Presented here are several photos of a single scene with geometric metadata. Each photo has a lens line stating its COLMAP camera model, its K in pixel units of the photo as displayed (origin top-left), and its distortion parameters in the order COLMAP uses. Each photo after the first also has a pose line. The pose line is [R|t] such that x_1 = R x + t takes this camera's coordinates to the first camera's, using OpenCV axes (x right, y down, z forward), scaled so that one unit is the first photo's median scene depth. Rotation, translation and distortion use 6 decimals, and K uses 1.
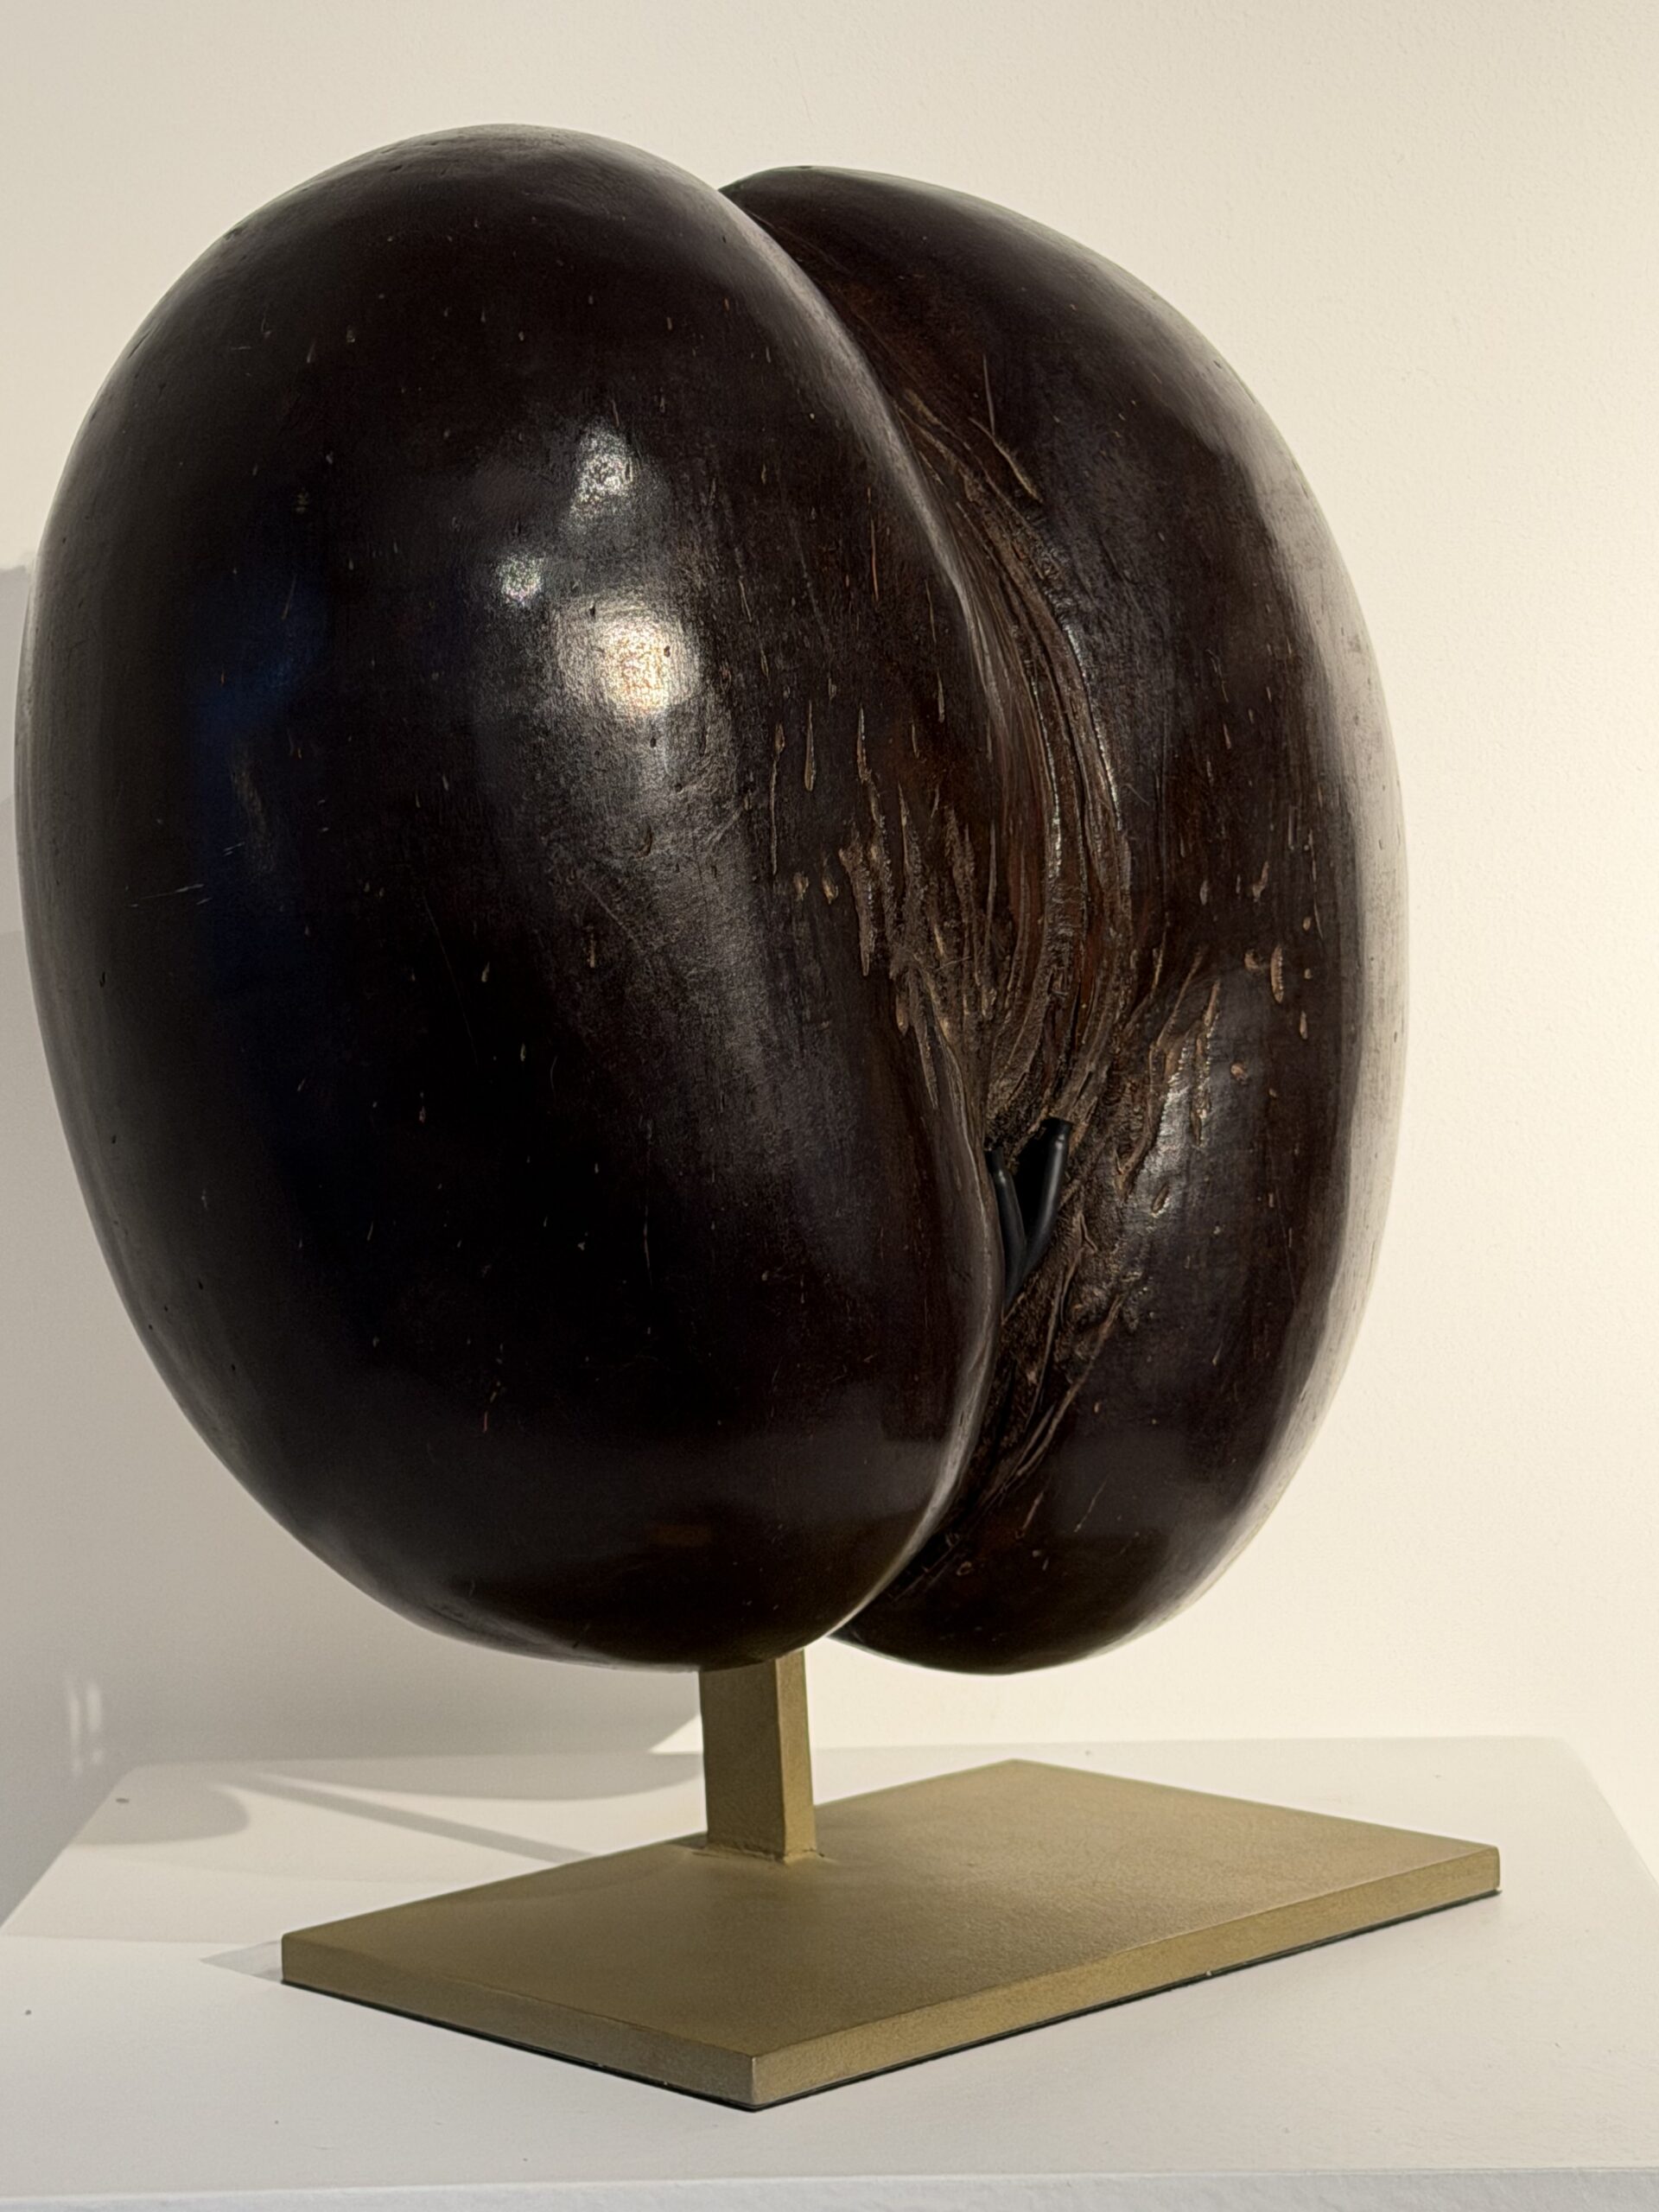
lens RADIAL K [[4685.4, 0, 830.5], [0, 4685.4, 1107.0], [0, 0, 1]] dist [-0.037835, 0.000000]
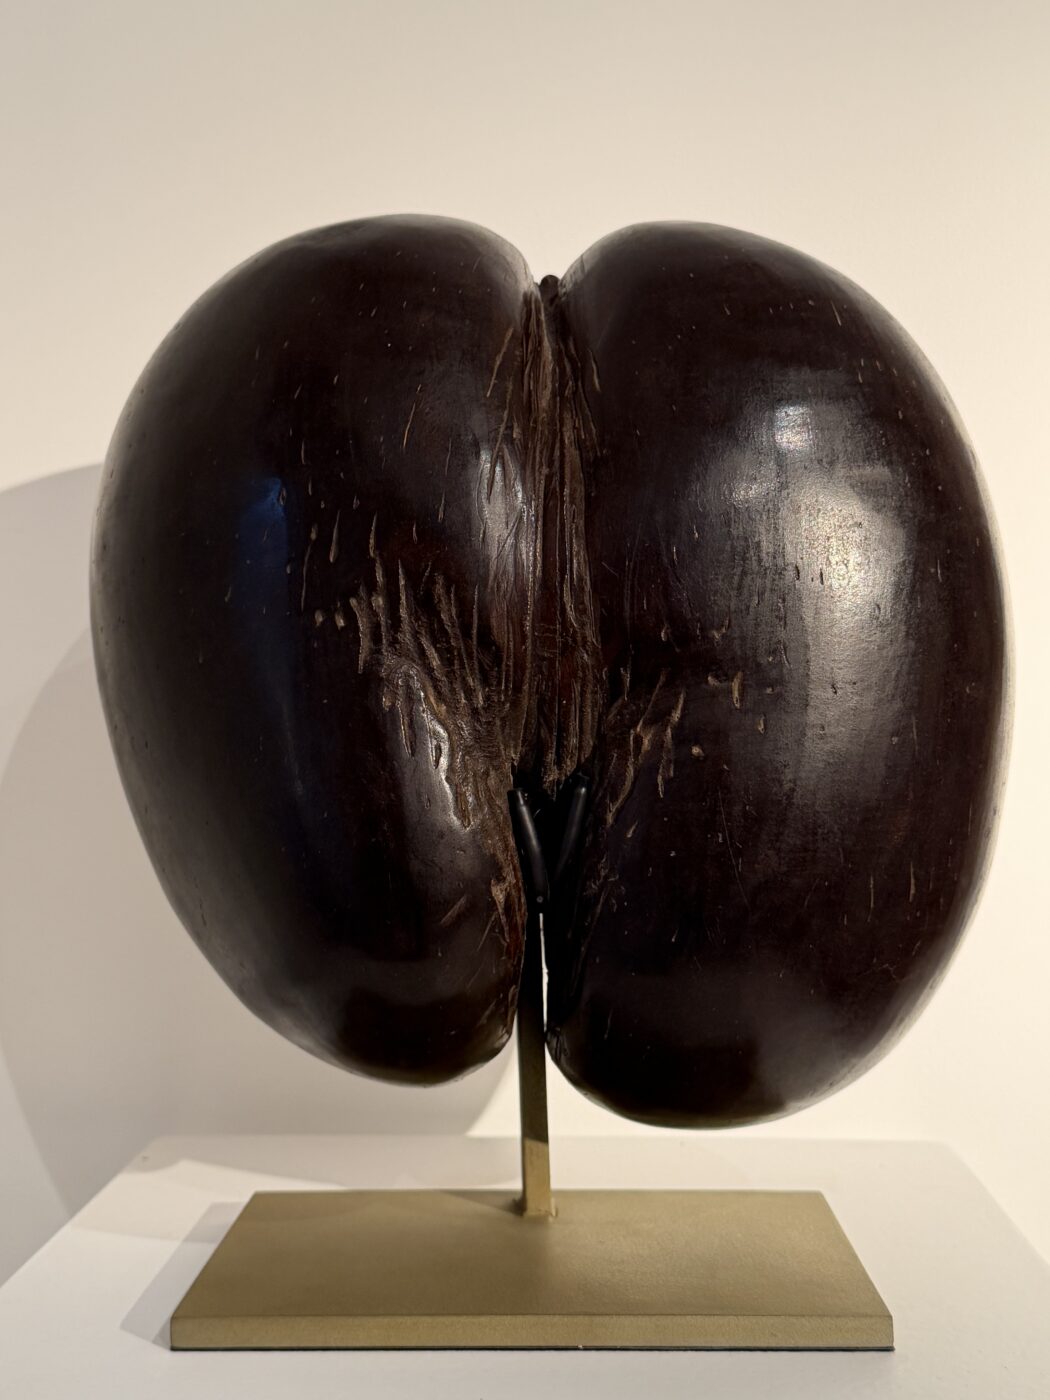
lens RADIAL K [[1696.8, 0, 518.2], [0, 1696.8, 651.5], [0, 0, 1]] dist [-0.013960, 0.000000]
pose [[0.720130, 0.009776, -0.693770, 0.445904], [-0.063957, 0.996579, -0.052345, -0.007665], [0.690885, 0.082067, 0.718292, 0.583052]]
